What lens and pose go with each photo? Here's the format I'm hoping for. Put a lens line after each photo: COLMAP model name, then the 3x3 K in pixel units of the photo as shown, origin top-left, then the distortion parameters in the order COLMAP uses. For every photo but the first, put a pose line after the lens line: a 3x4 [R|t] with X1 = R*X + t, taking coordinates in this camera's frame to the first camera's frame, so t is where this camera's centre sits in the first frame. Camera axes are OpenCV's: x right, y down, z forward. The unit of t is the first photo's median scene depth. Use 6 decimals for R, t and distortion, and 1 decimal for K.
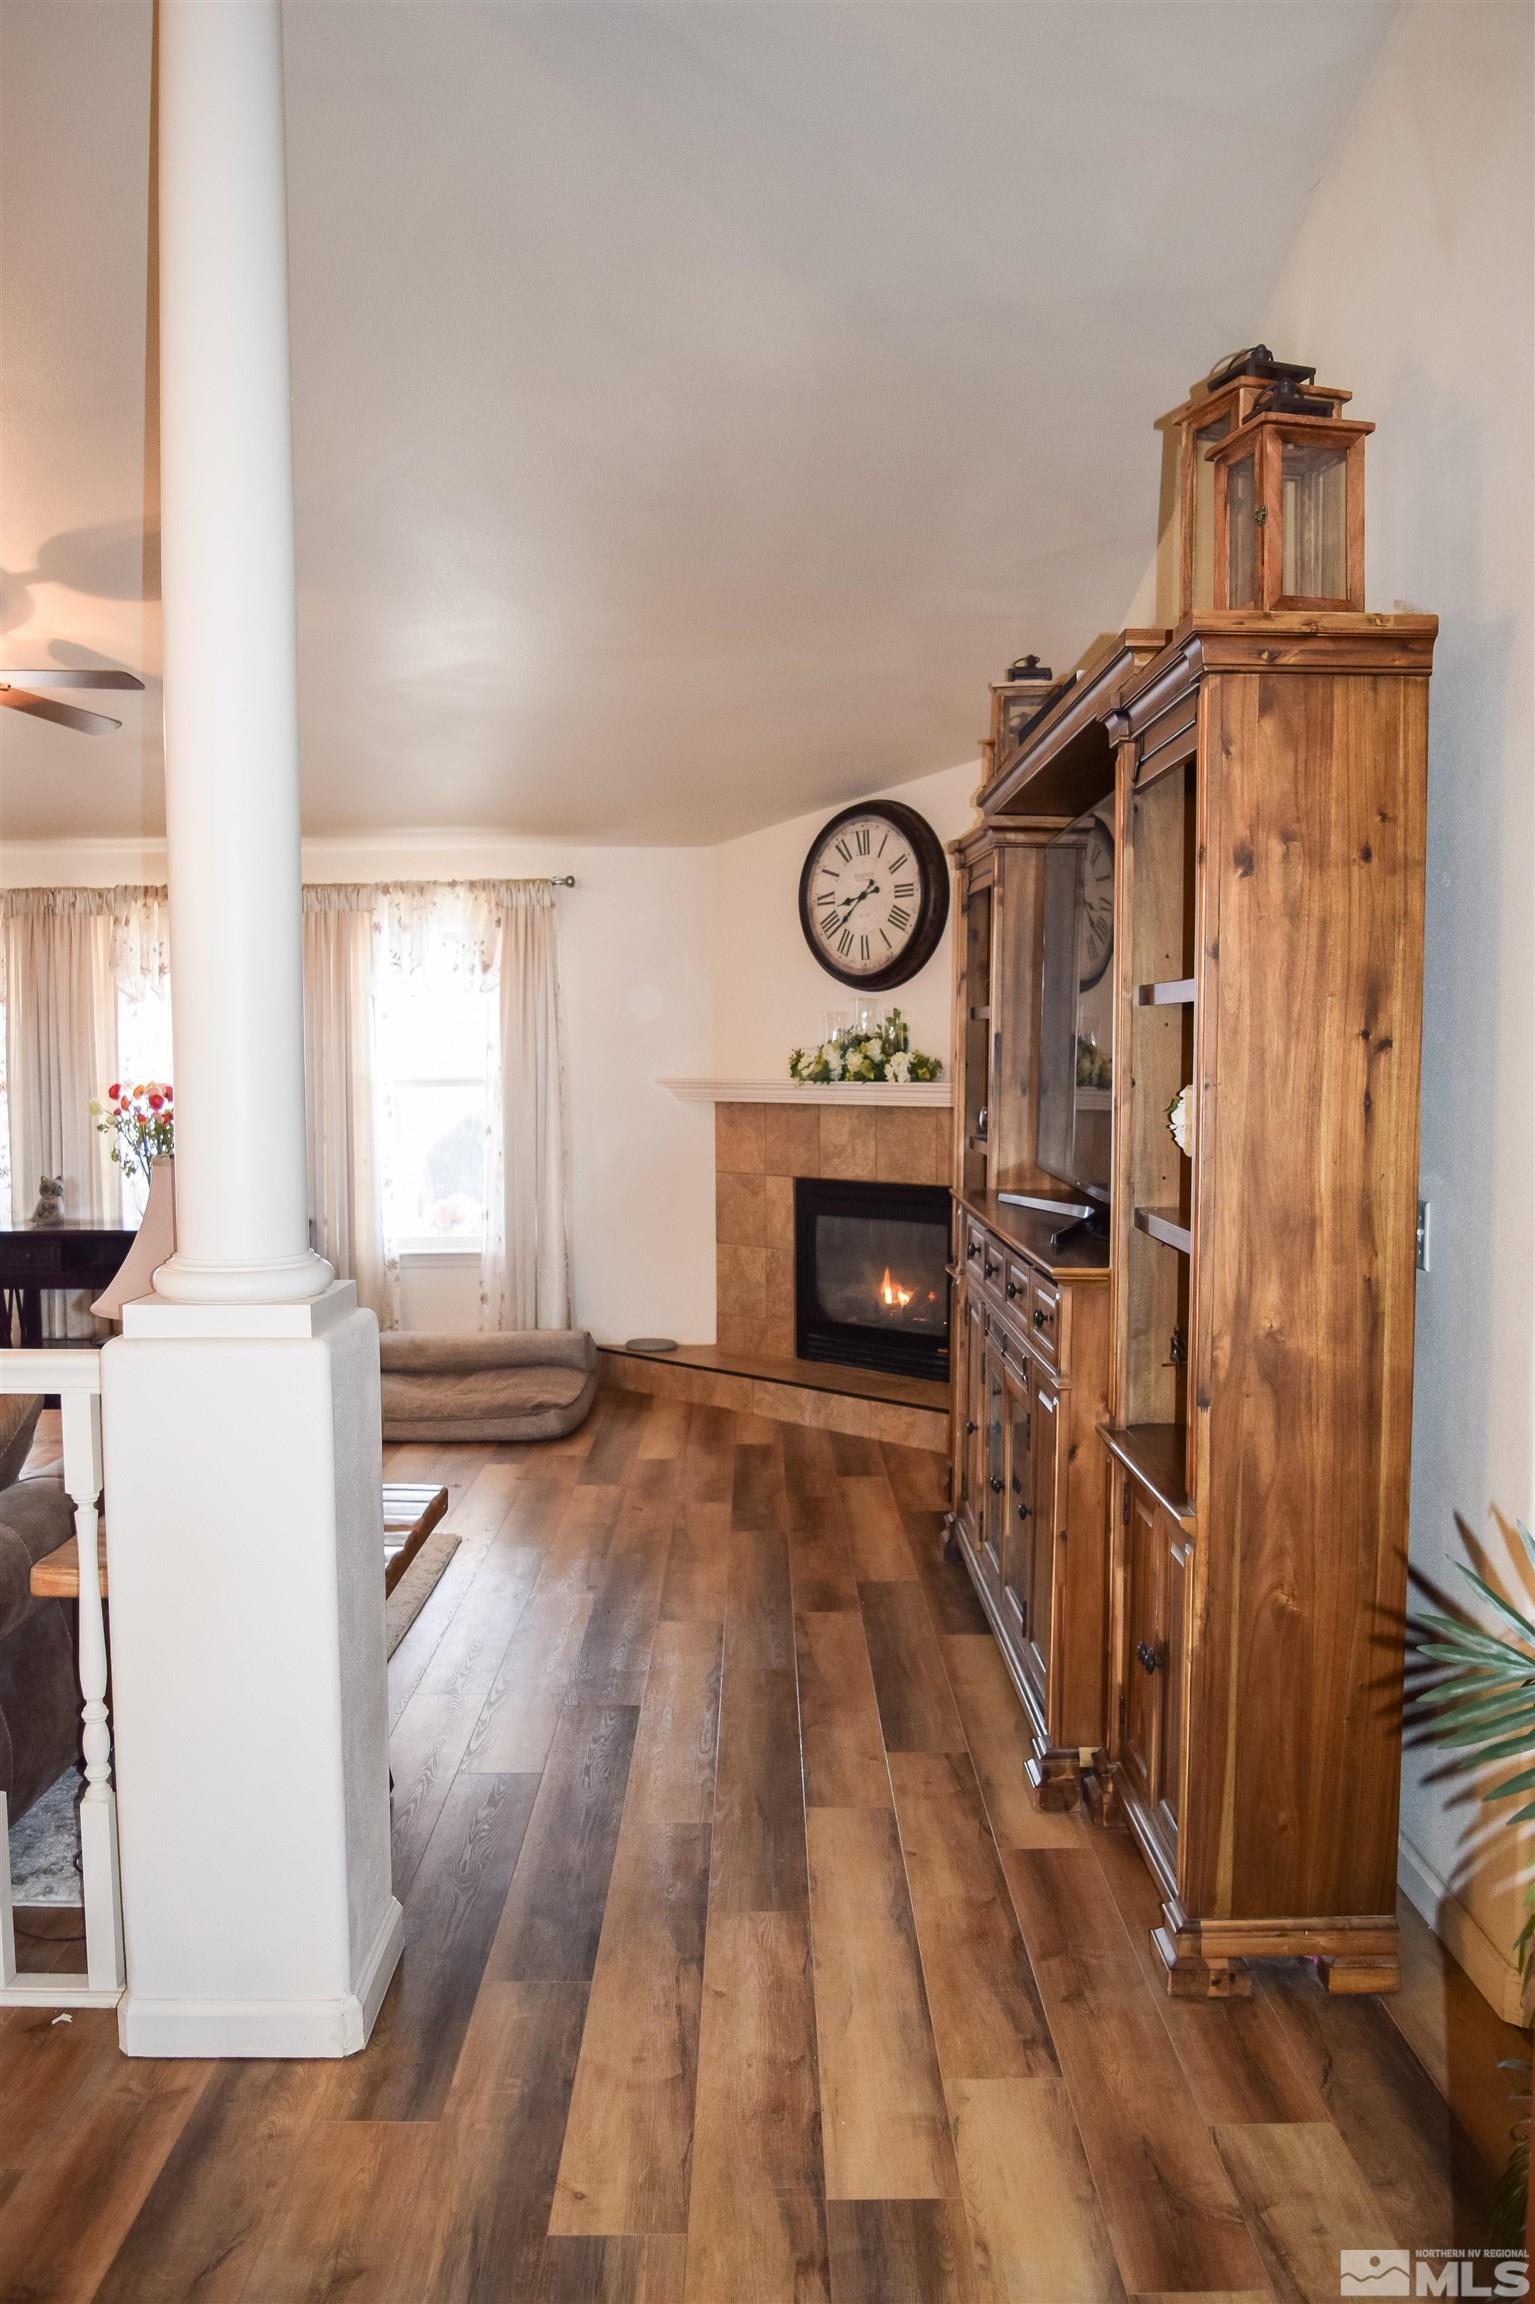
lens RADIAL K [[1821.1, 0, 761.5], [0, 1821.1, 1170.1], [0, 0, 1]] dist [-0.041777, 0.002602]
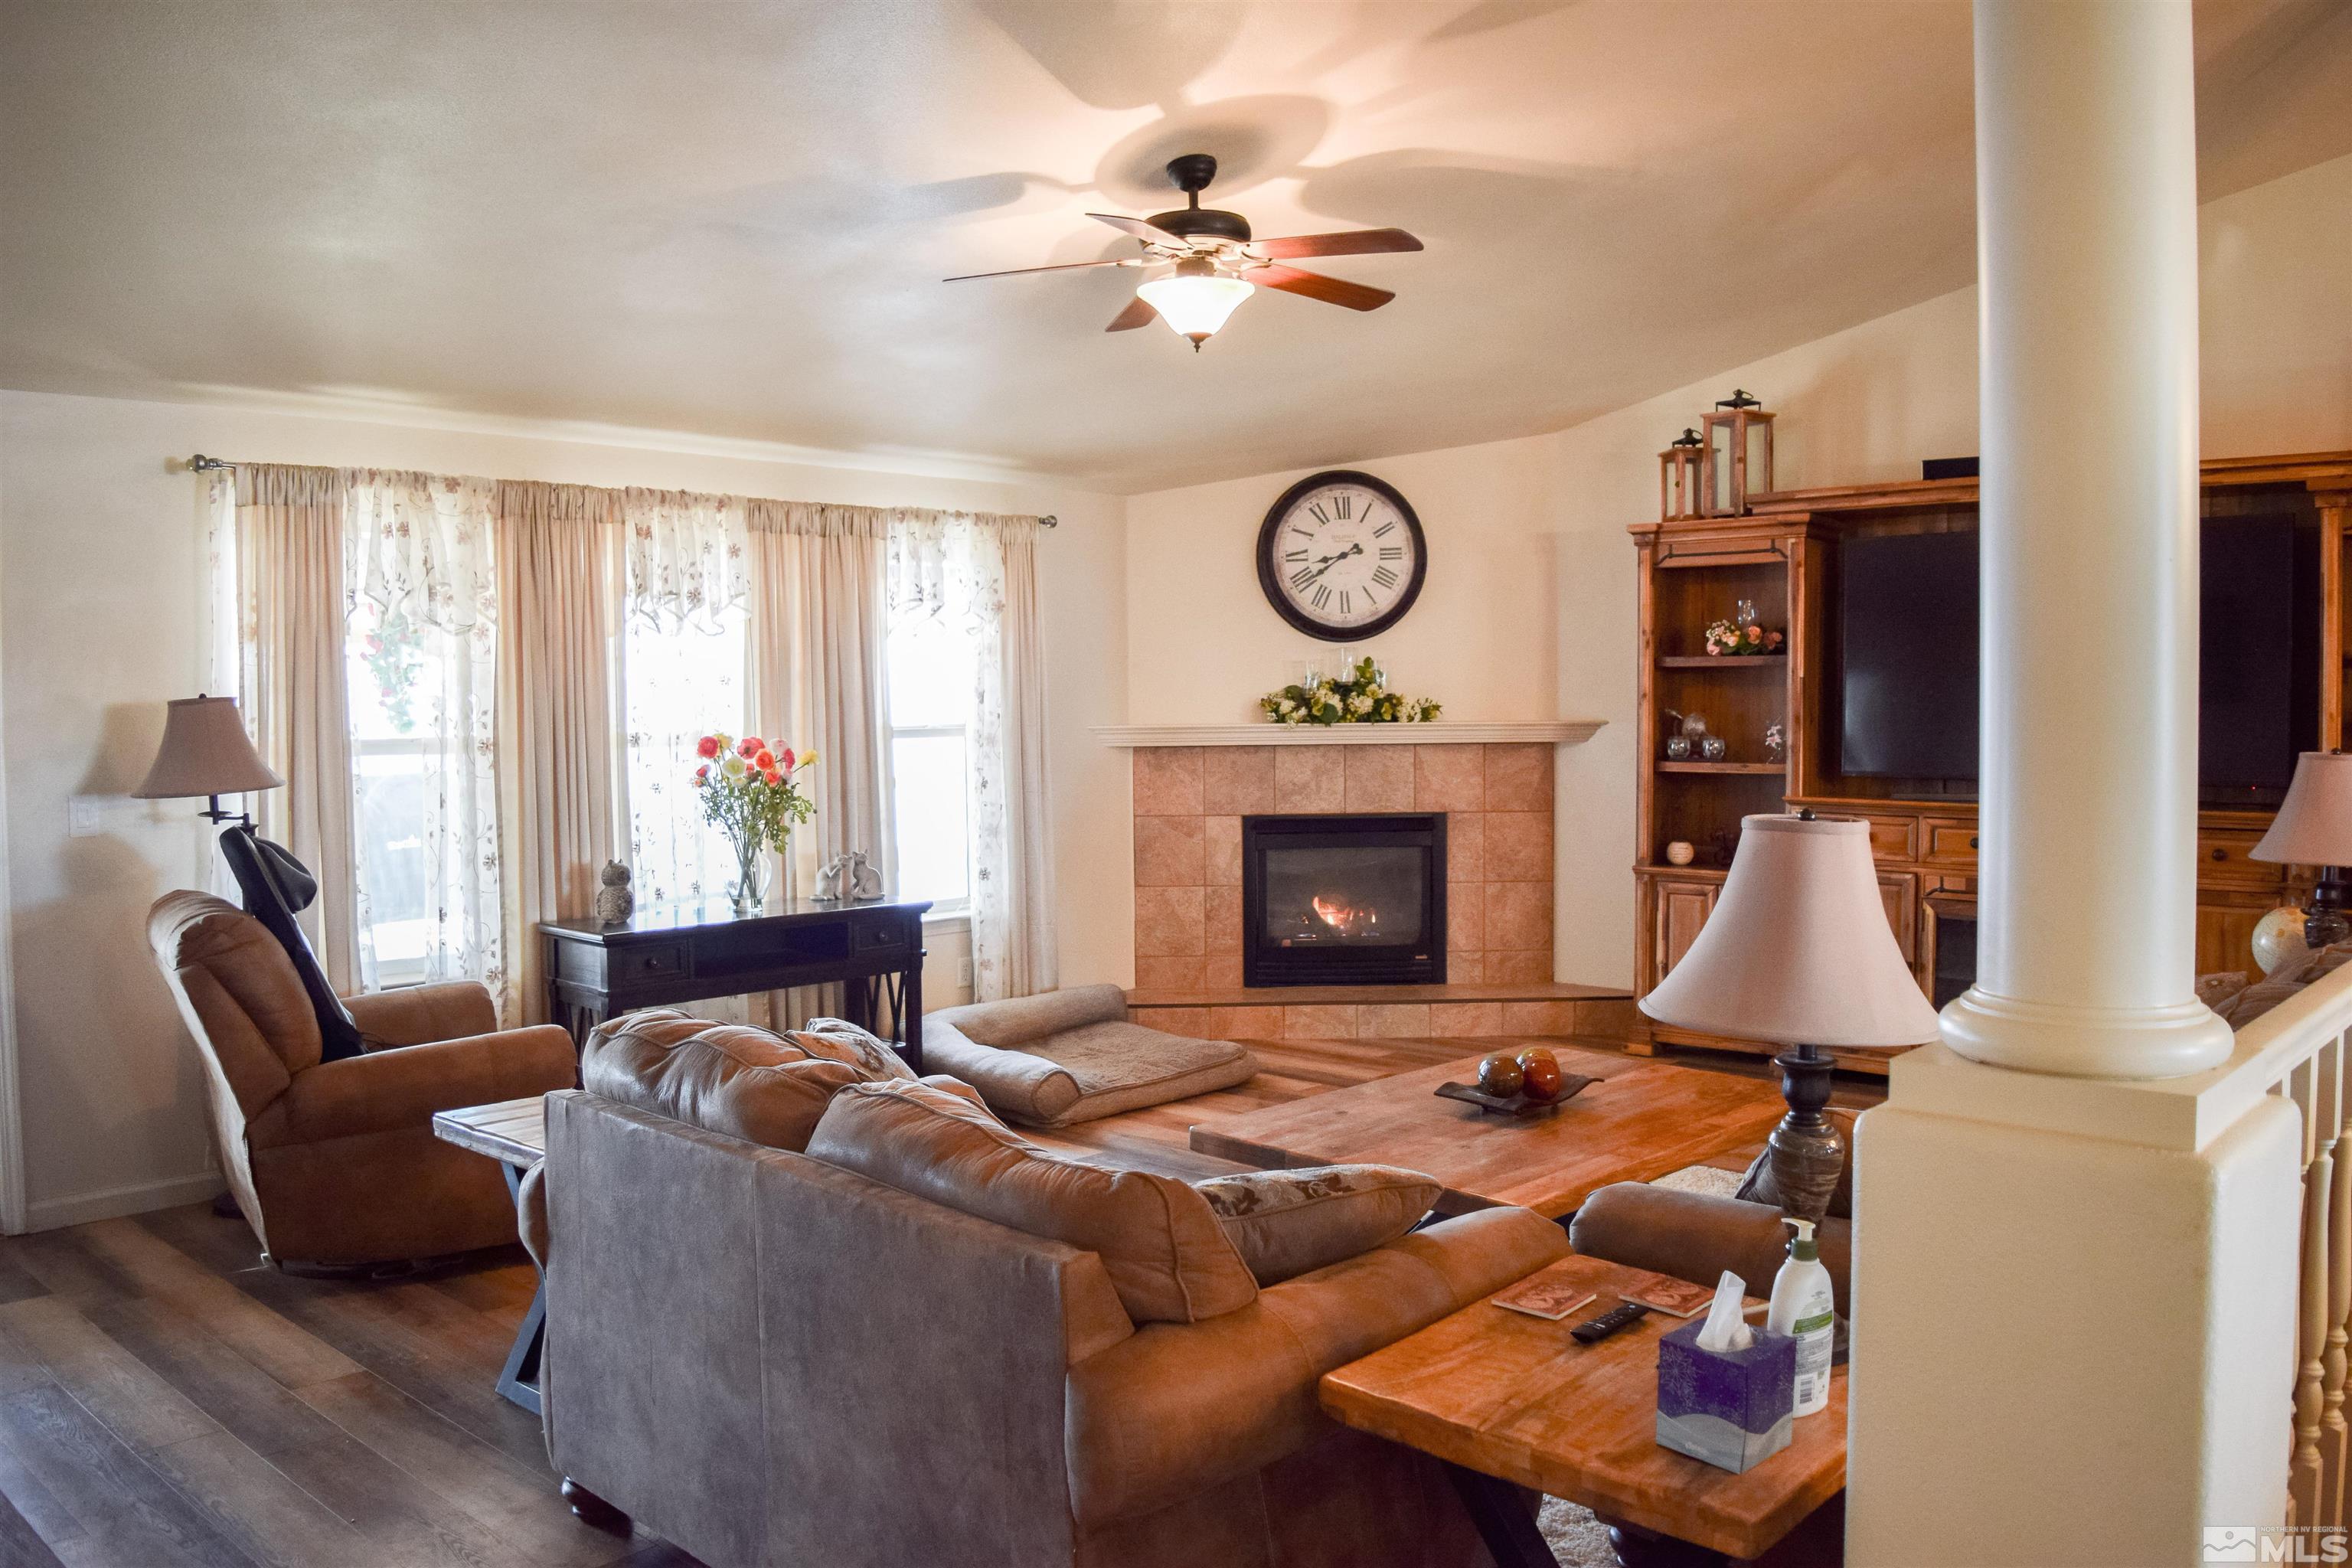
lens RADIAL K [[1810.1, 0, 1176.0], [0, 1810.1, 784.0], [0, 0, 1]] dist [-0.109236, 0.000463]
pose [[0.688403, -0.035236, 0.724472, -0.788902], [0.056025, 0.998418, -0.004676, -0.012079], [-0.723162, 0.043807, 0.689288, 0.311590]]
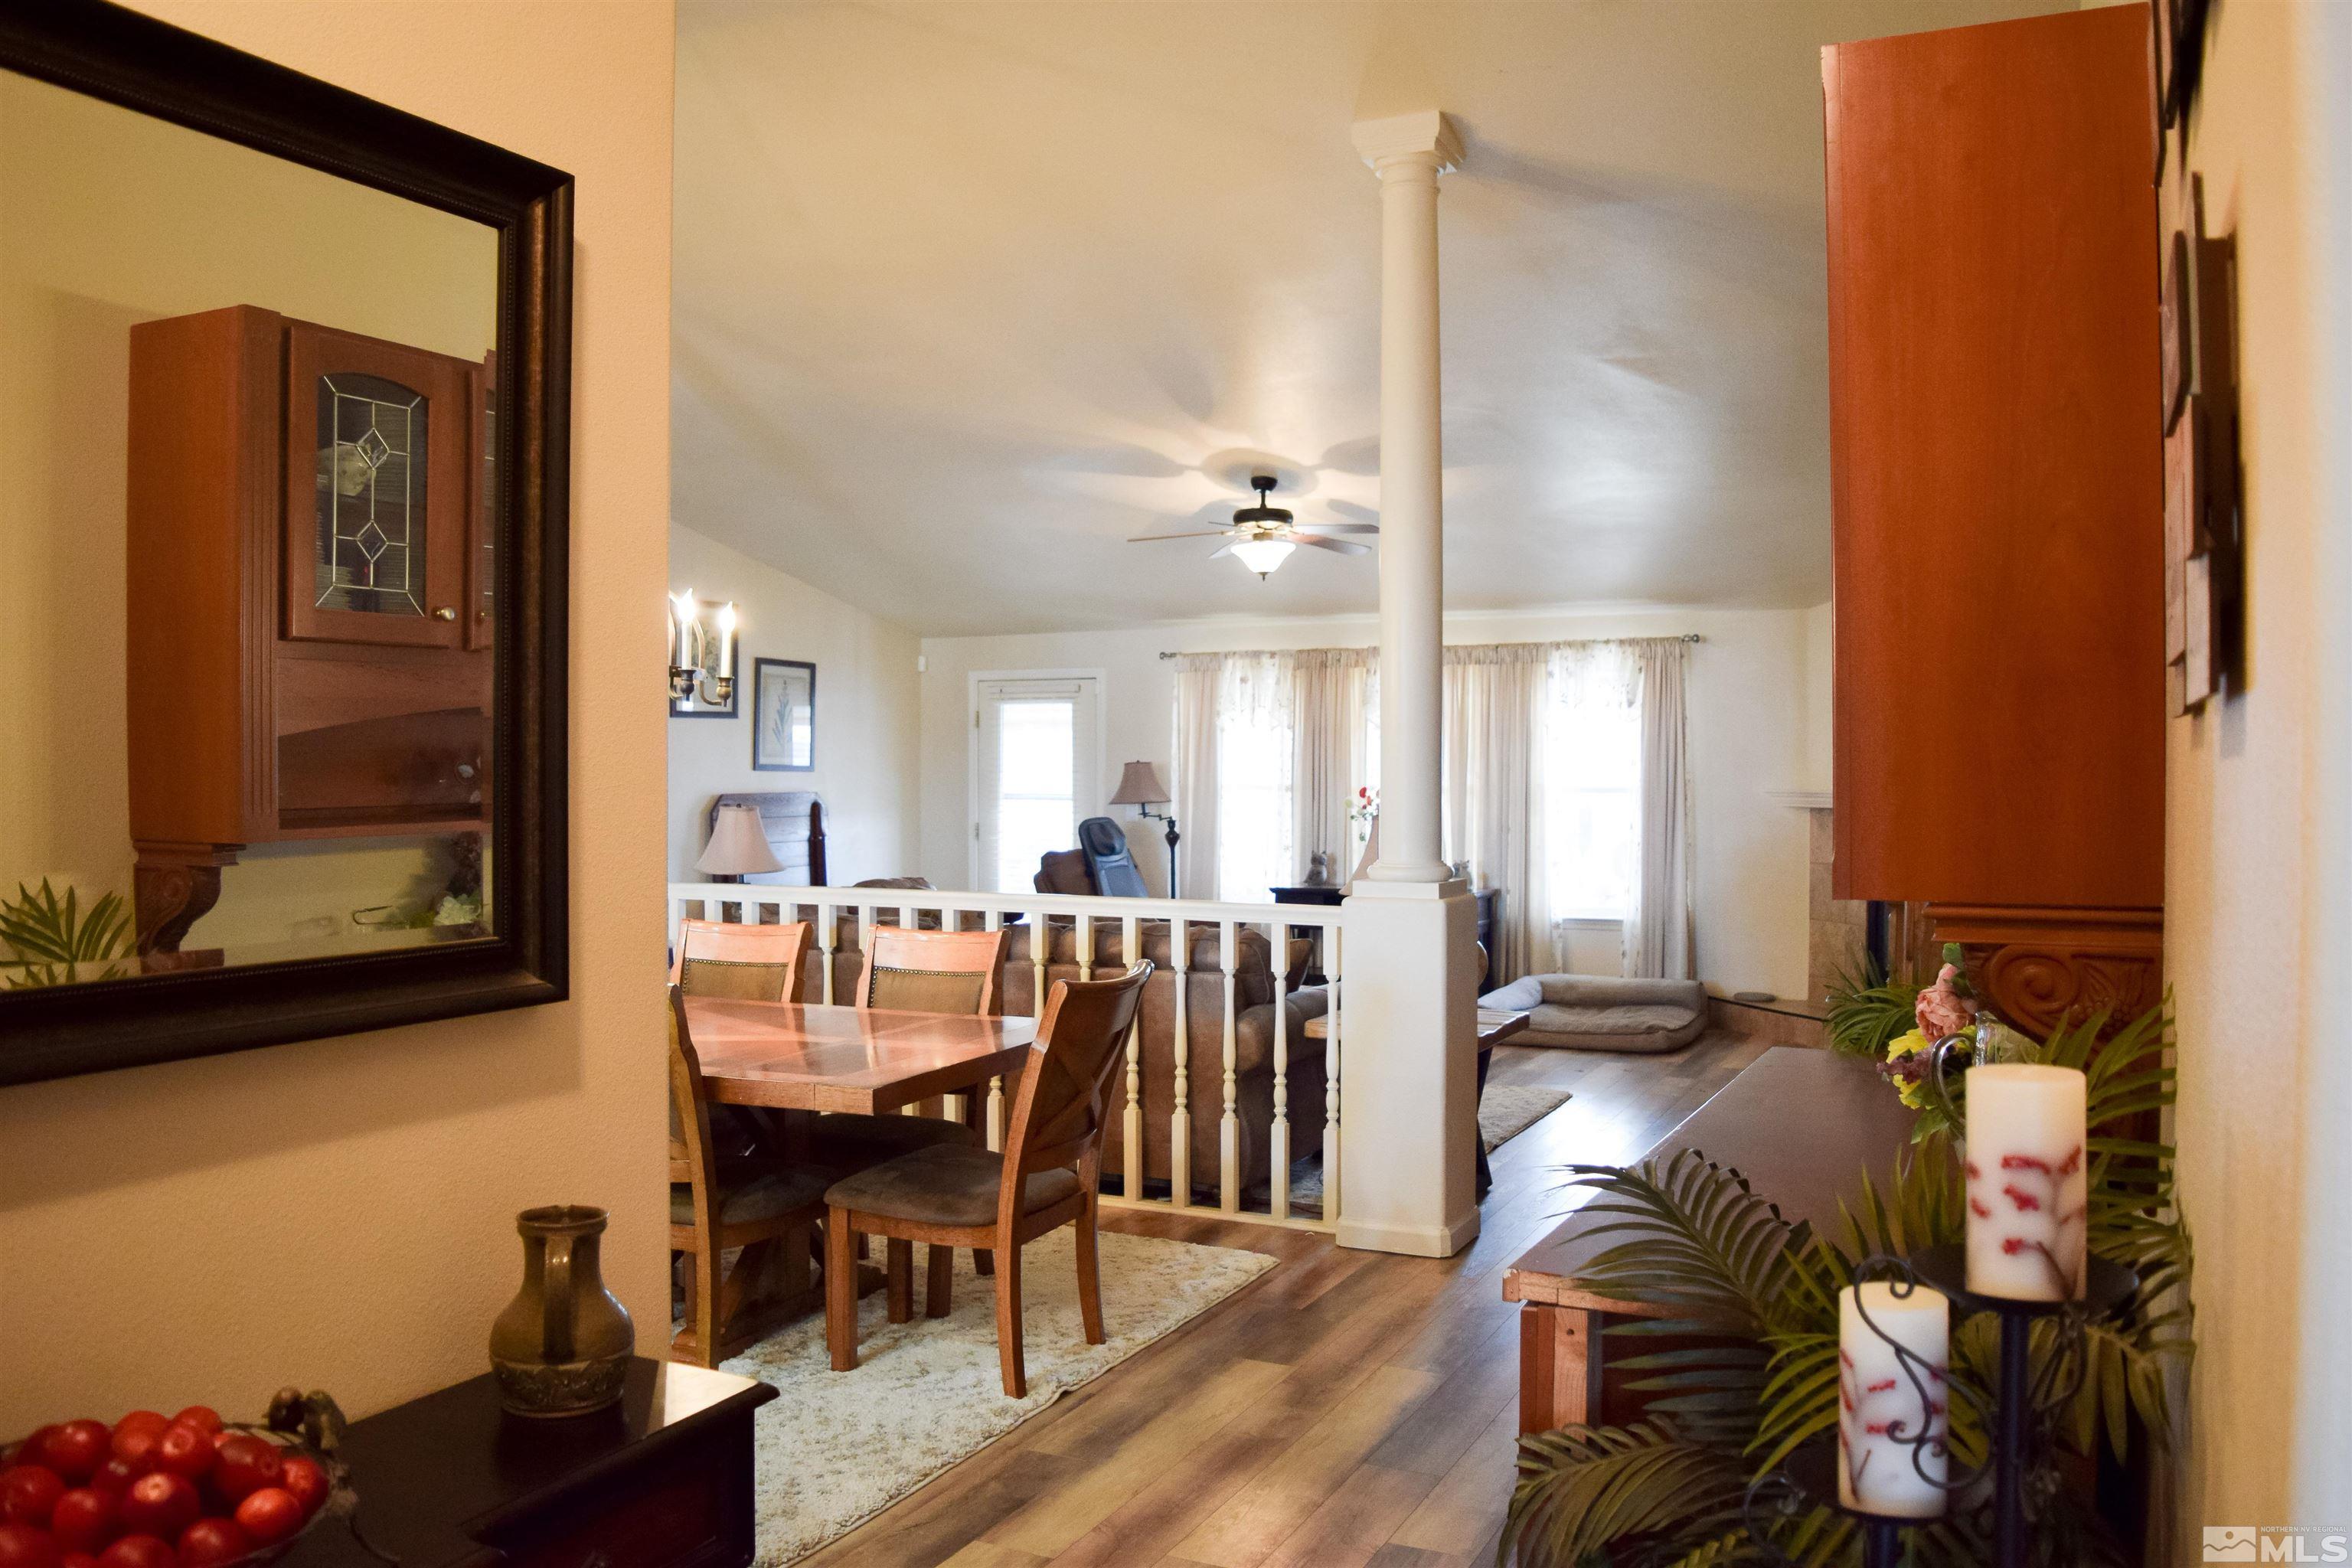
lens RADIAL K [[1847.3, 0, 1176.0], [0, 1847.3, 784.0], [0, 0, 1]] dist [-0.100338, 0.000080]
pose [[0.900137, 0.011243, -0.435463, 0.139746], [-0.036236, 0.998135, -0.049132, 0.026279], [0.434098, 0.060005, 0.898865, -0.361390]]
